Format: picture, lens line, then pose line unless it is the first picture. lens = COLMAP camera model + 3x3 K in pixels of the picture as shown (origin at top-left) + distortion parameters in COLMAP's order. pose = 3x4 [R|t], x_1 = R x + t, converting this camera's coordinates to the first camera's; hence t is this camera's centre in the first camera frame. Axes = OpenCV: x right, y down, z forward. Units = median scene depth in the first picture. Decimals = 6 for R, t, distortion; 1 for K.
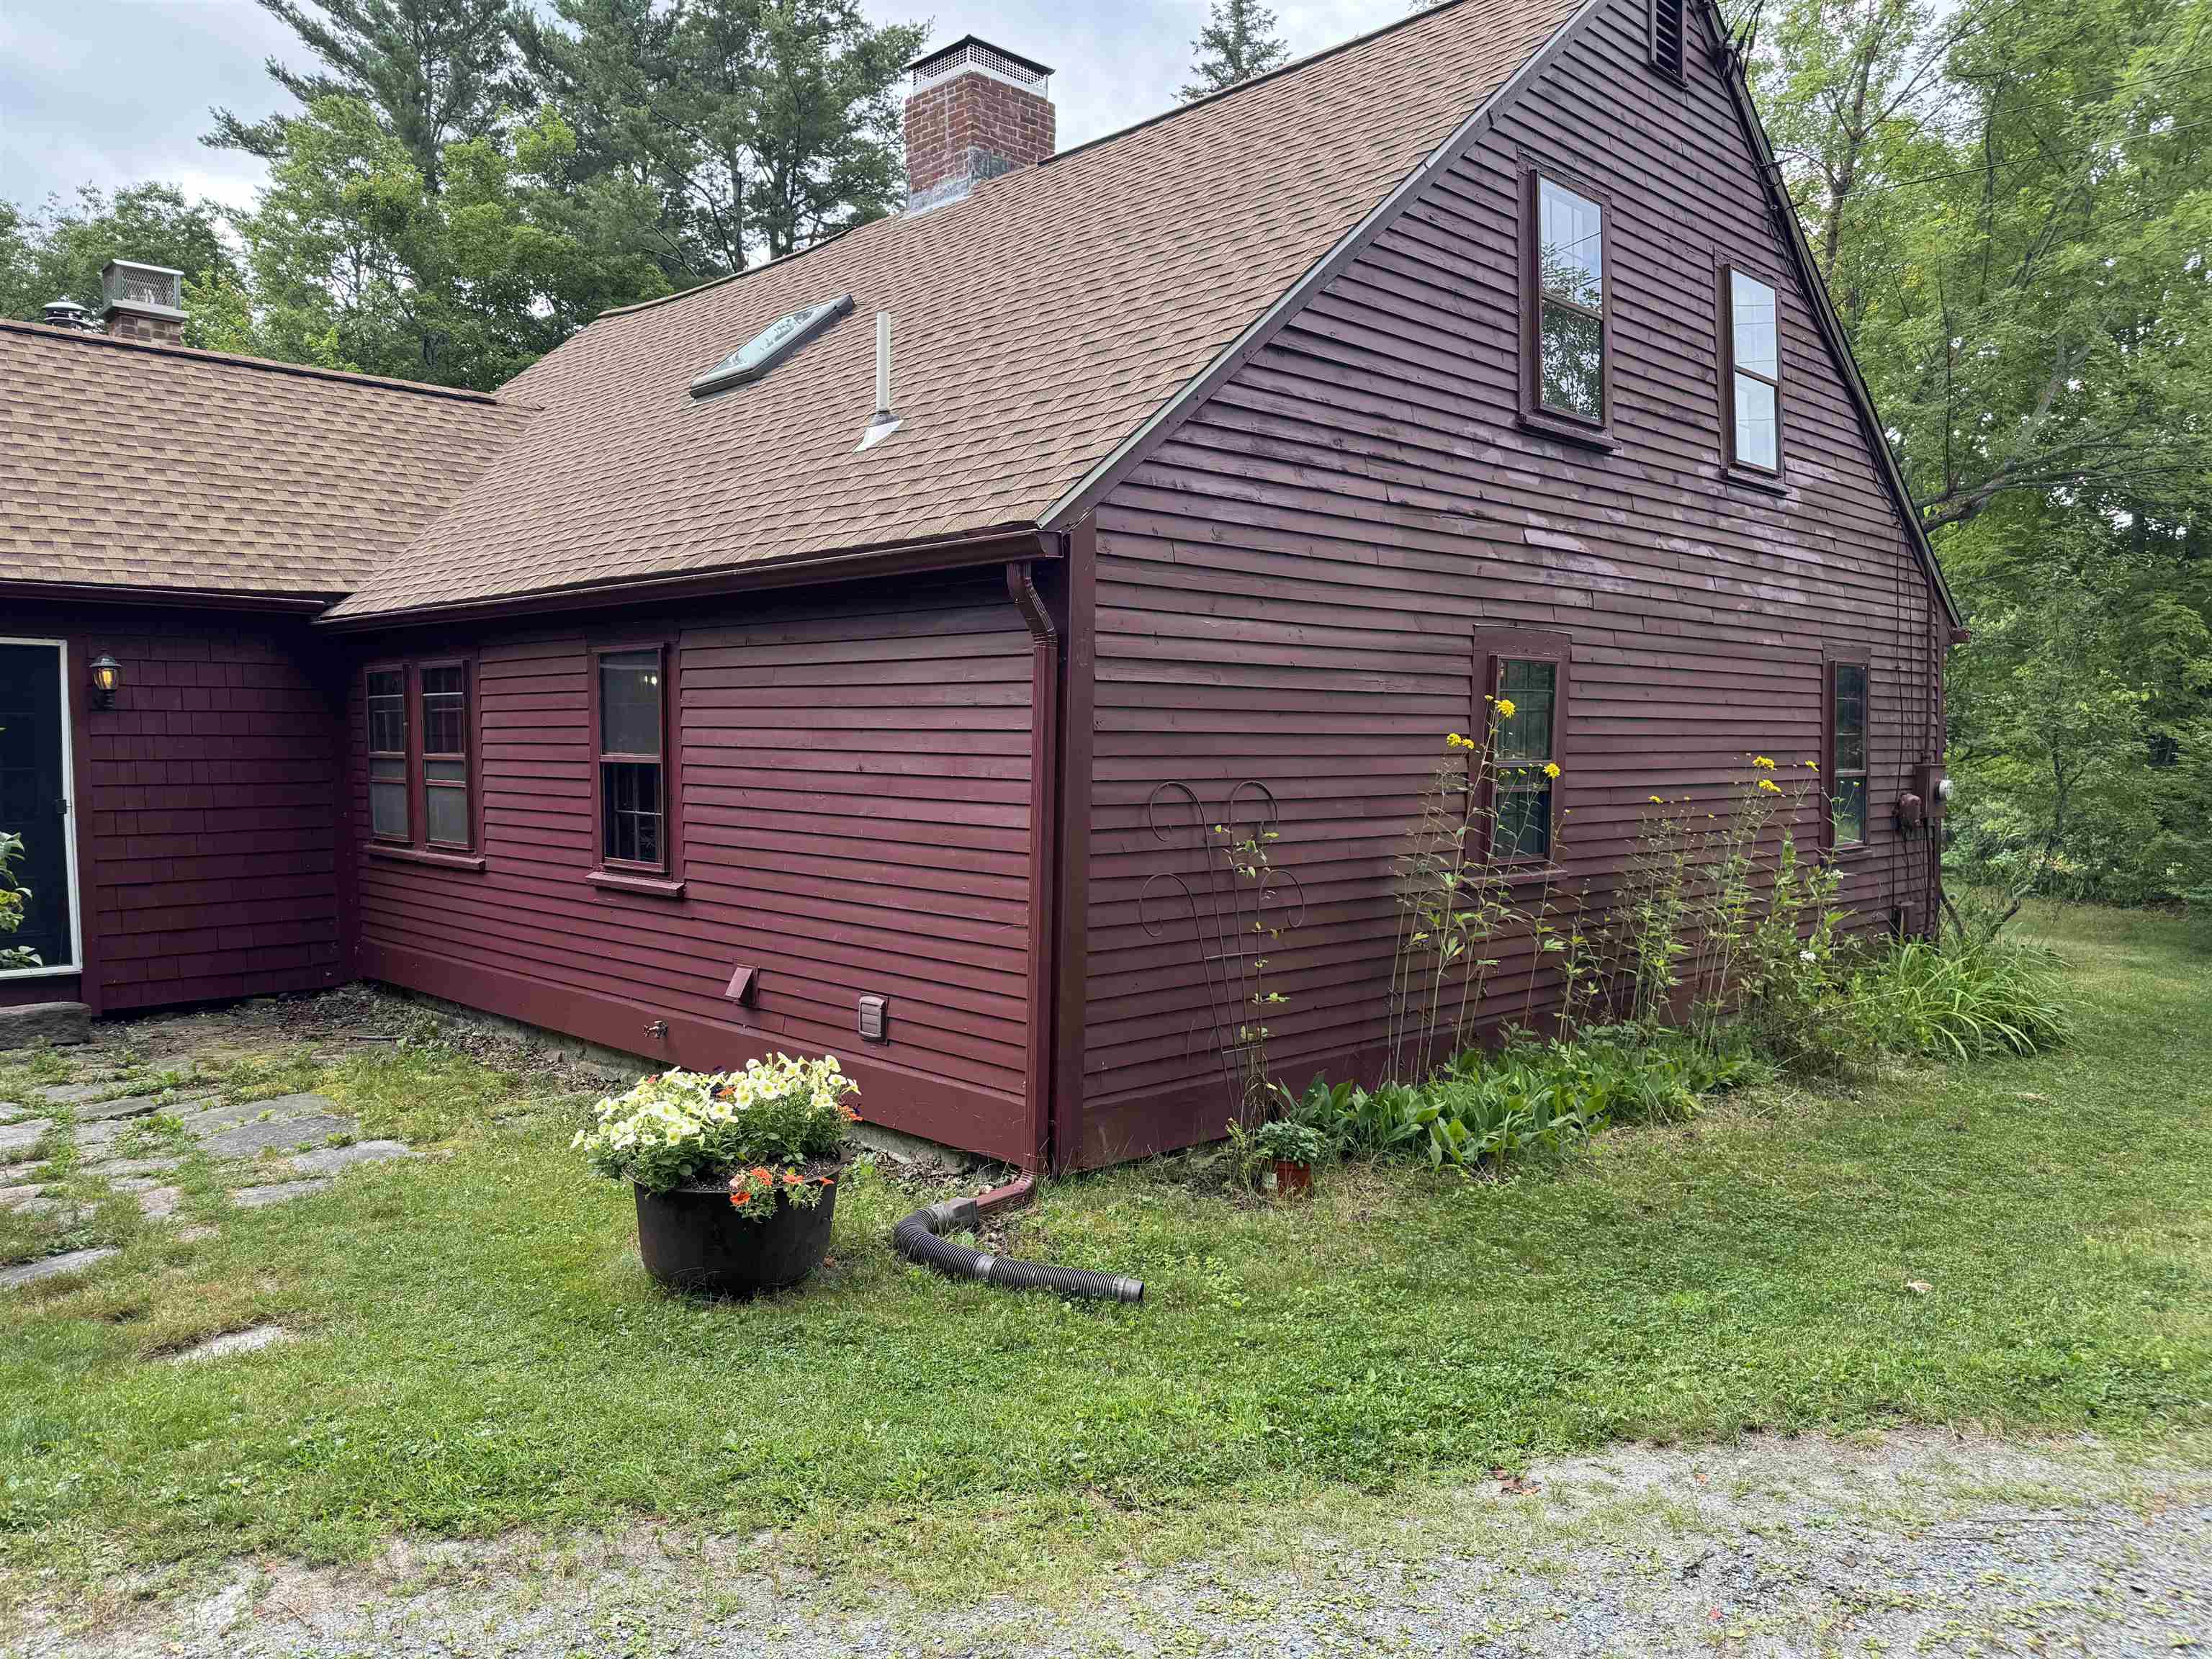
lens RADIAL K [[1564.7, 0, 1108.4], [0, 1564.7, 838.3], [0, 0, 1]] dist [0.108920, -0.151383]
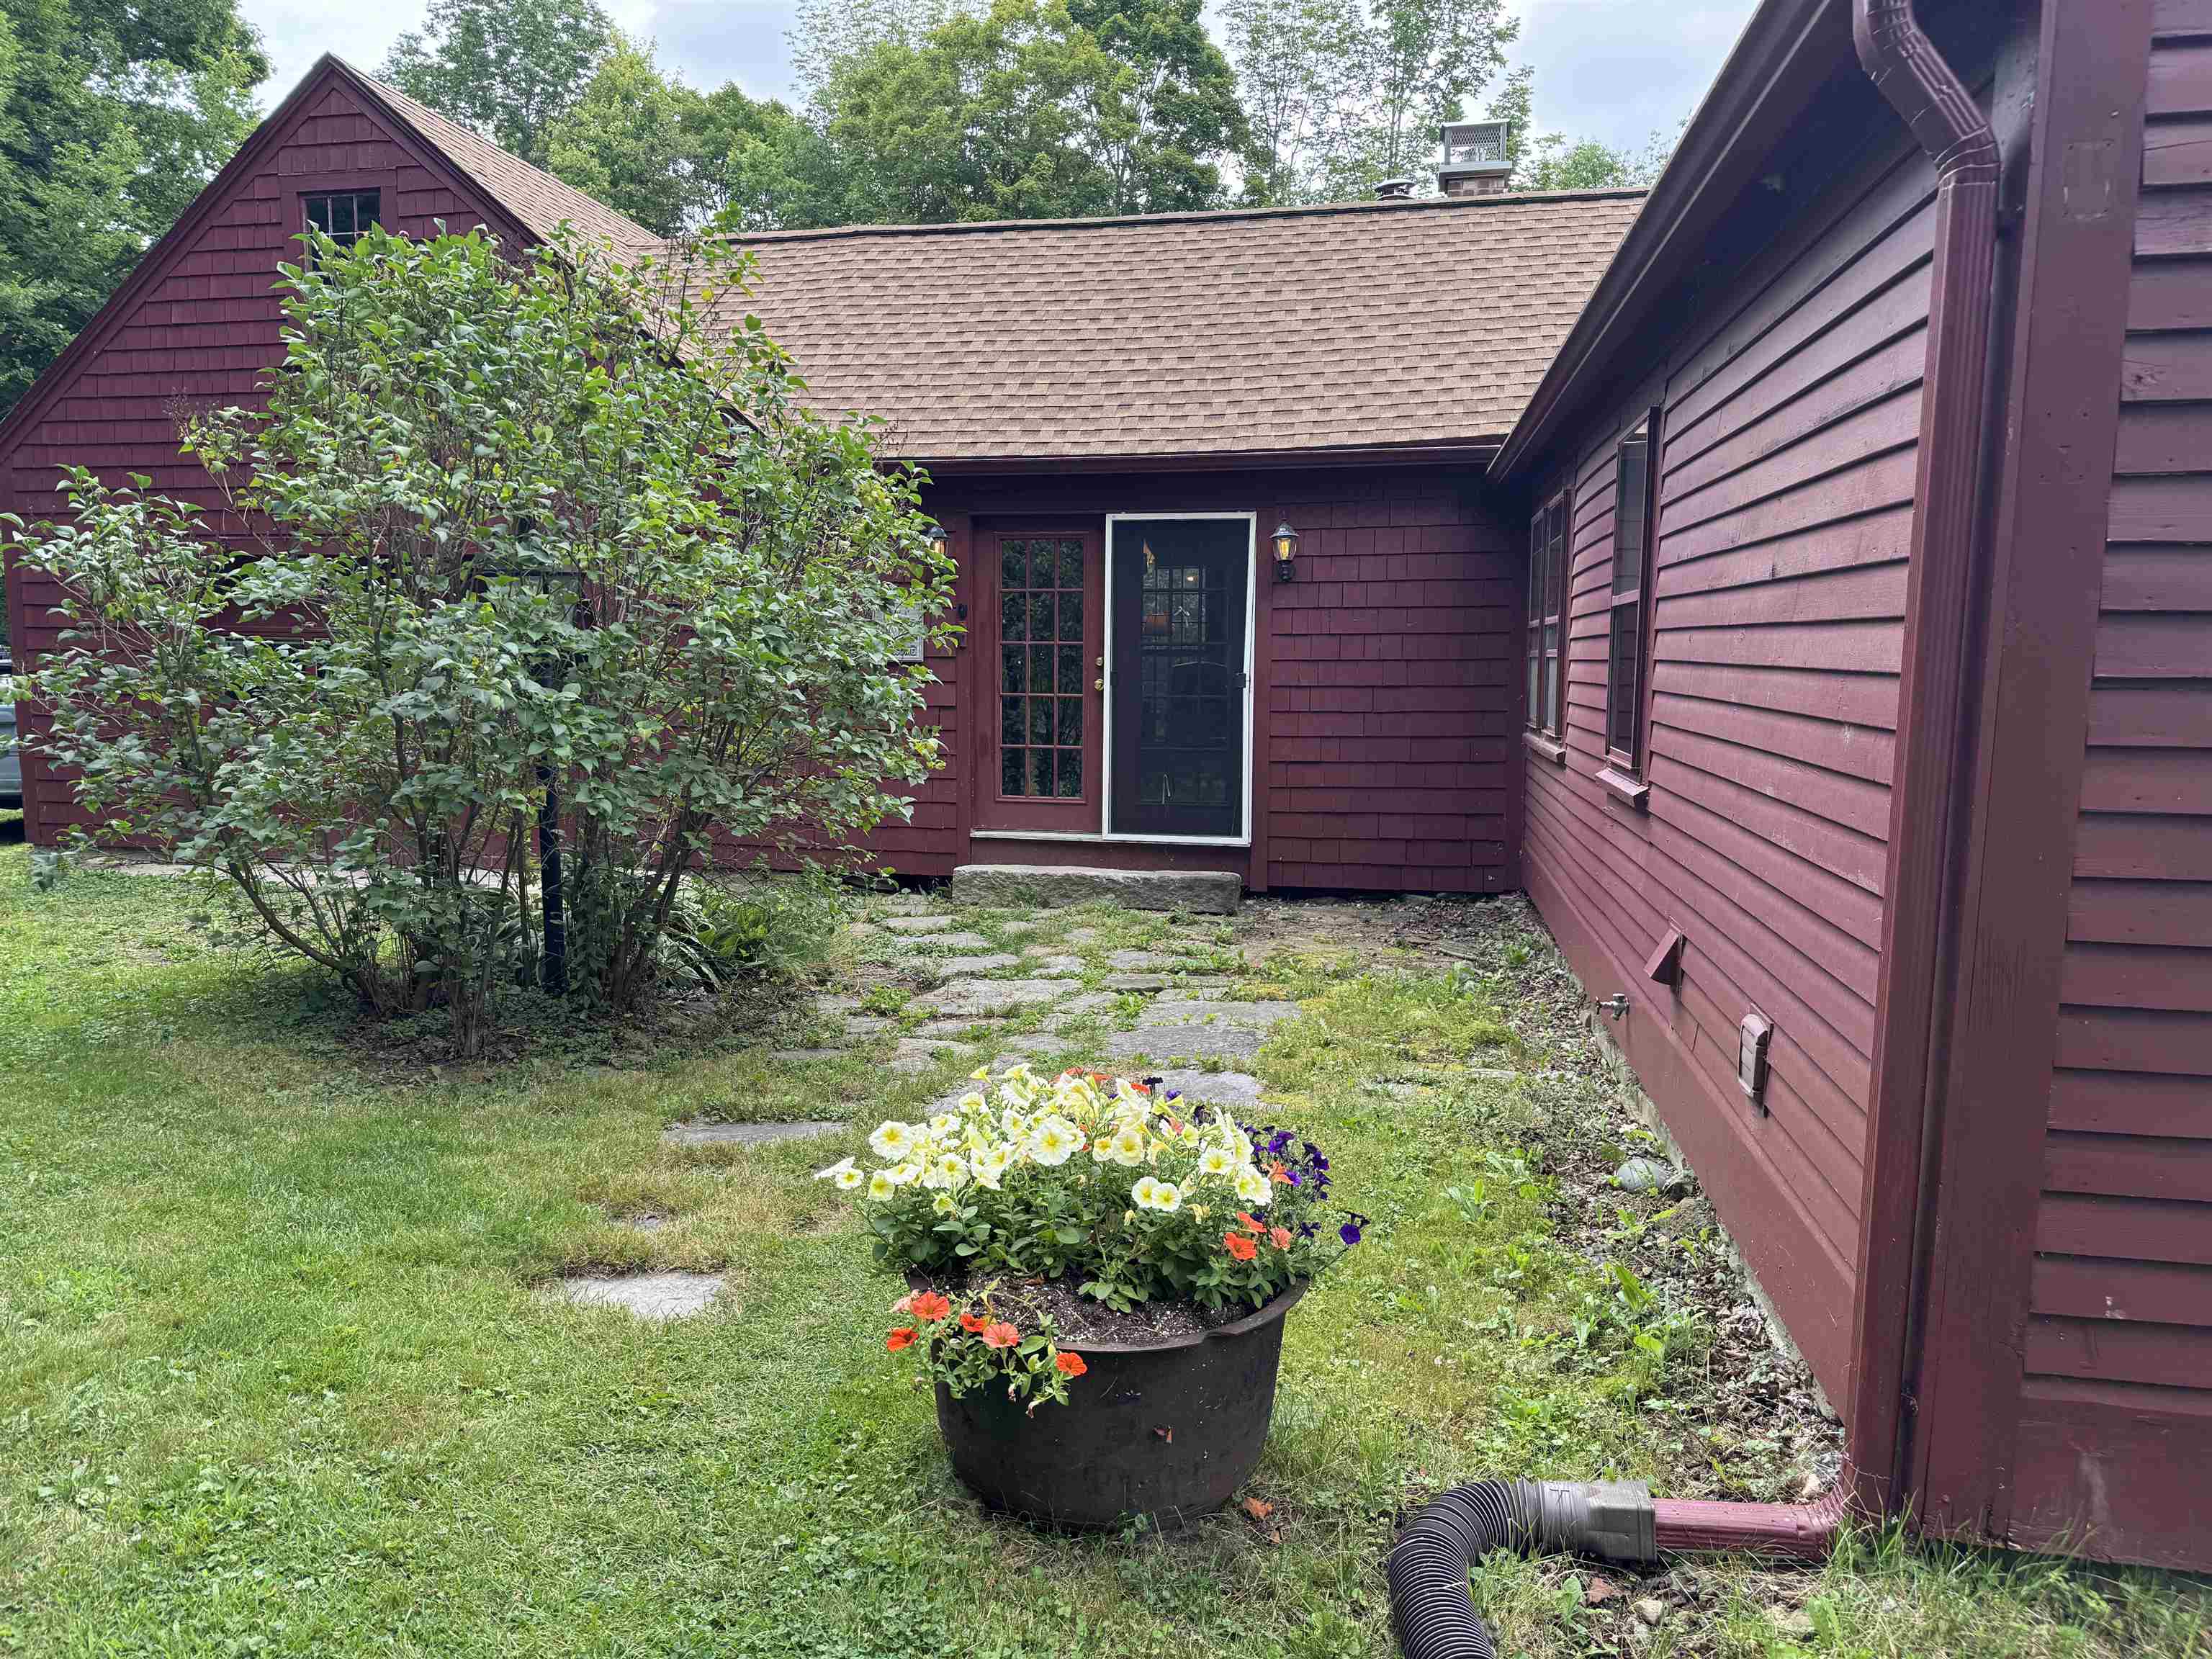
lens RADIAL K [[1524.9, 0, 1093.0], [0, 1524.9, 877.3], [0, 0, 1]] dist [0.081111, -0.128609]
pose [[0.565301, 0.113159, -0.817086, 0.116400], [-0.051173, 0.993449, 0.102179, 0.012021], [0.823296, -0.015949, 0.567389, 0.450175]]
